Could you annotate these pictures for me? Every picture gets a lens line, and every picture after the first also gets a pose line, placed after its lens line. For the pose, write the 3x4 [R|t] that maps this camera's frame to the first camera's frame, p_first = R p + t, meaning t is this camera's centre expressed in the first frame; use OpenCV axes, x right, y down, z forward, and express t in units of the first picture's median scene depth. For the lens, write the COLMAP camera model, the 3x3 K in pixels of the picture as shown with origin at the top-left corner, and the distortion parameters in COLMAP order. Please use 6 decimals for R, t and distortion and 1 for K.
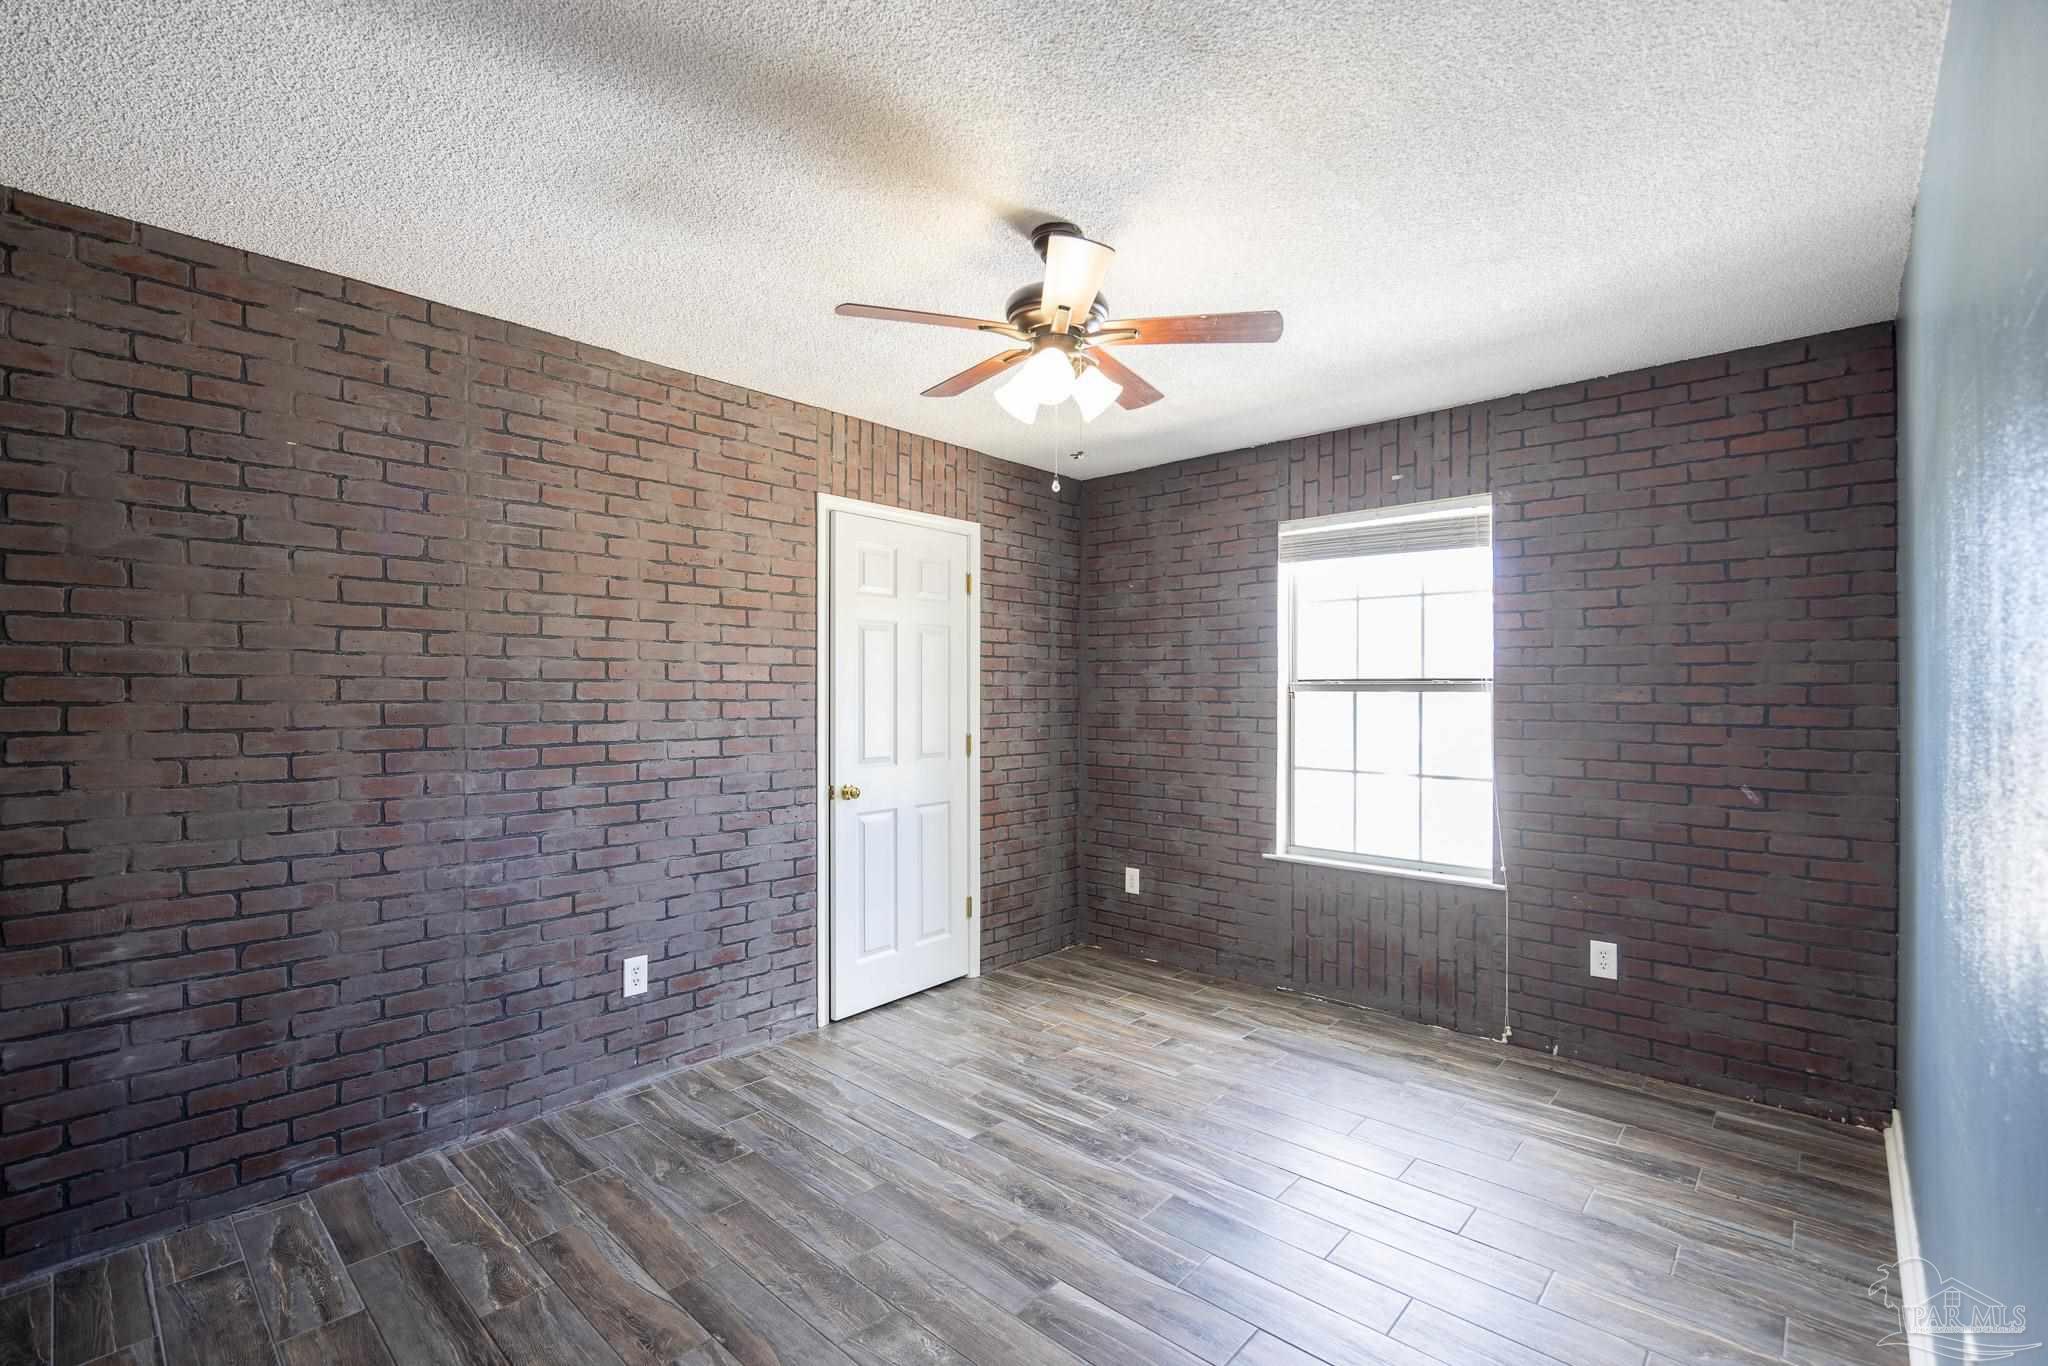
lens RADIAL K [[894.9, 0, 1031.5], [0, 894.9, 688.2], [0, 0, 1]] dist [-0.016781, 0.000241]
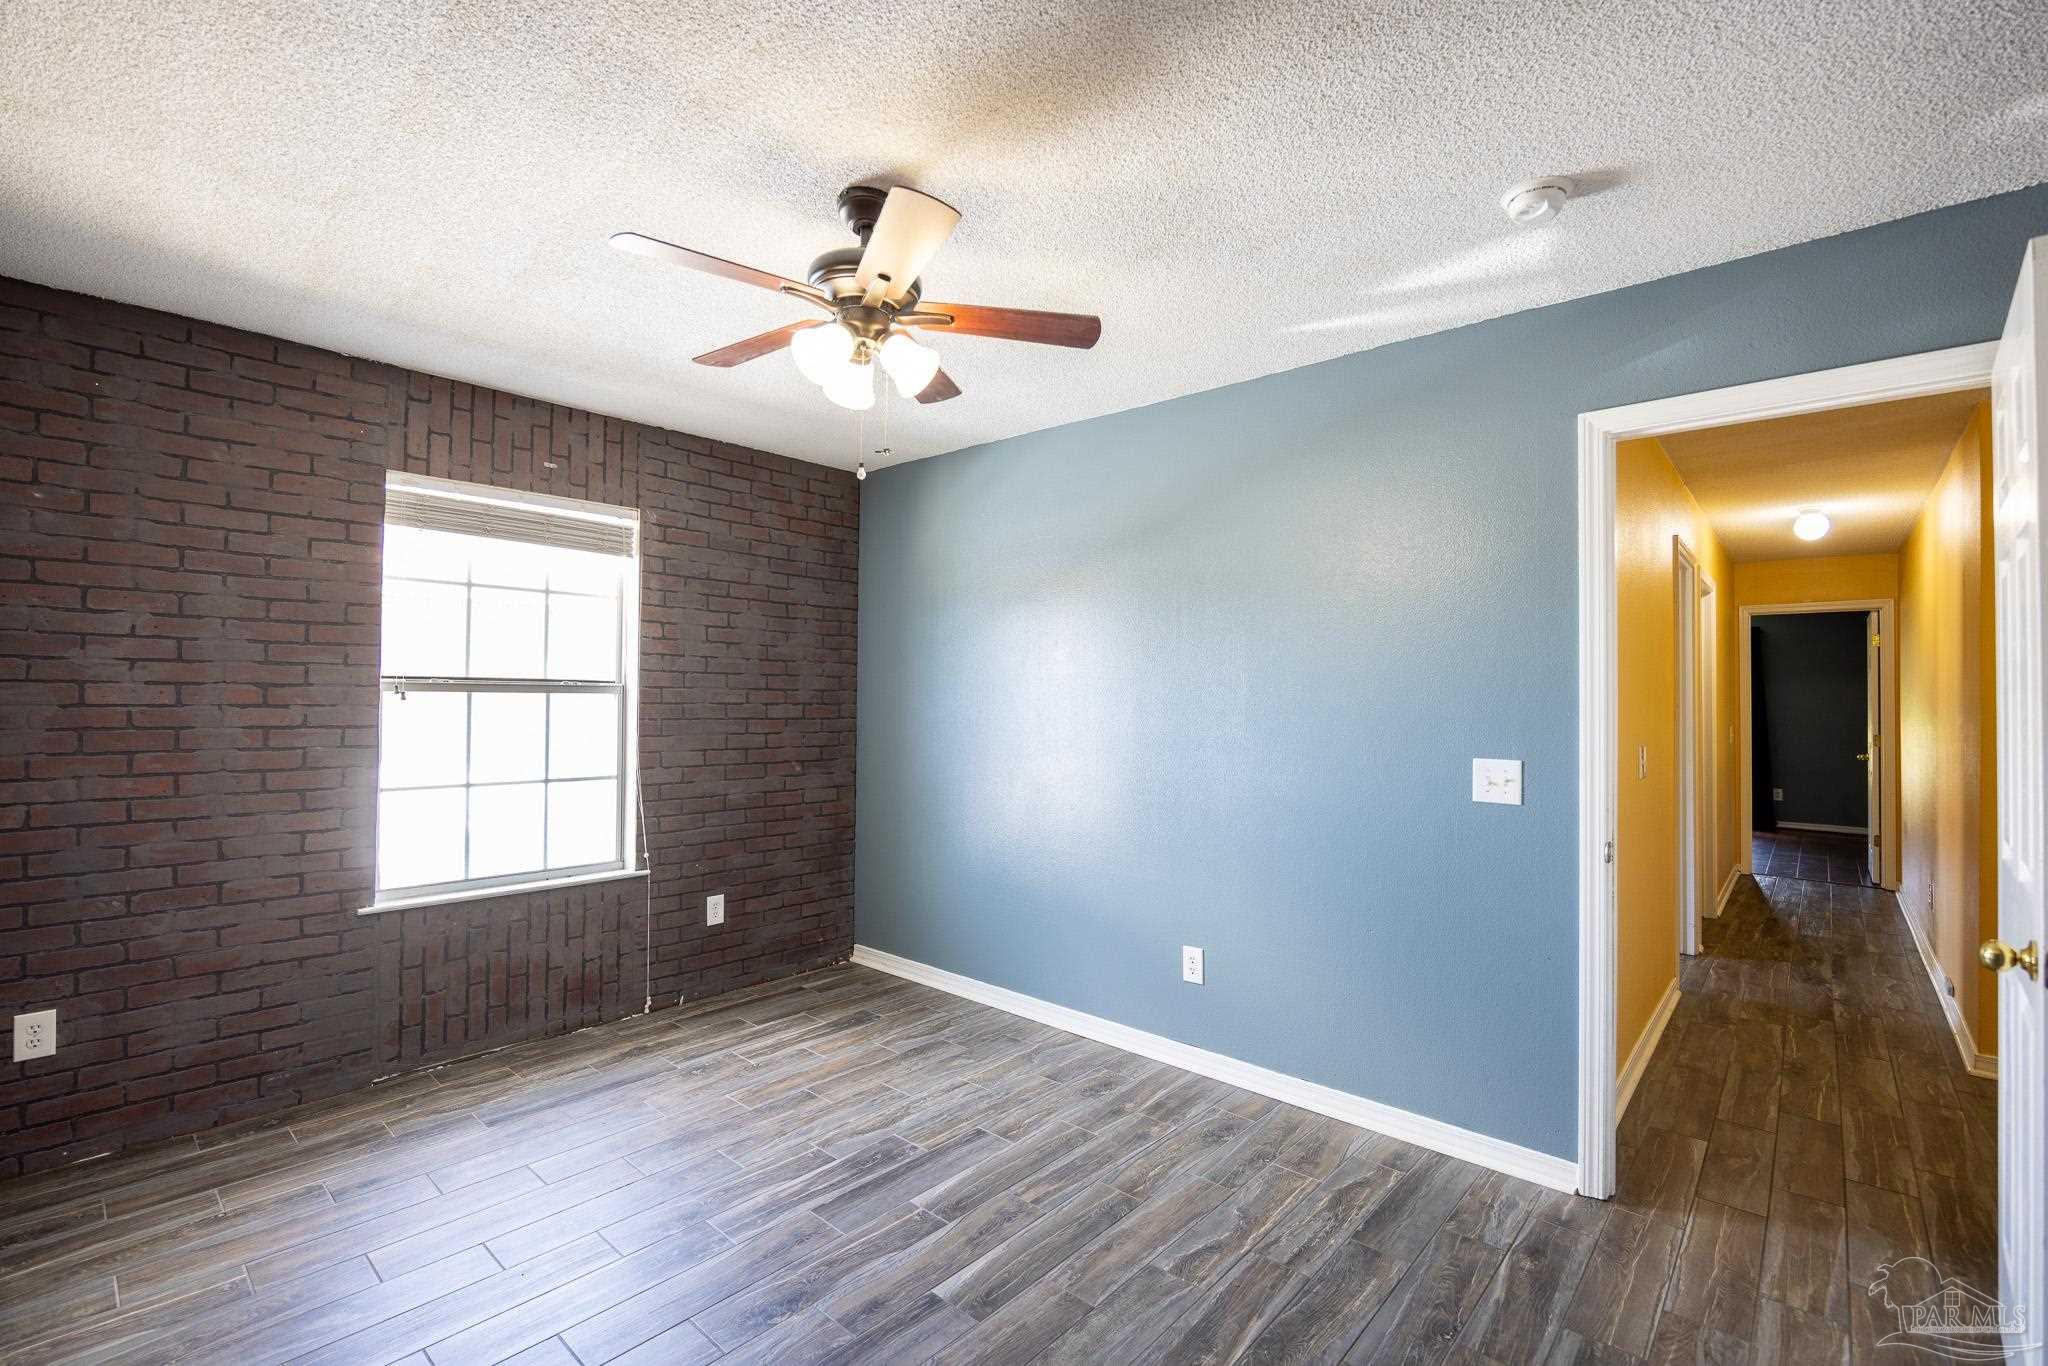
lens RADIAL K [[894.9, 0, 1031.5], [0, 894.9, 688.2], [0, 0, 1]] dist [-0.016781, 0.000241]
pose [[-0.006360, 0.007854, 0.999949, -0.552479], [-0.013839, 0.999873, -0.007941, -0.000757], [-0.999884, -0.013888, -0.006251, 0.515300]]
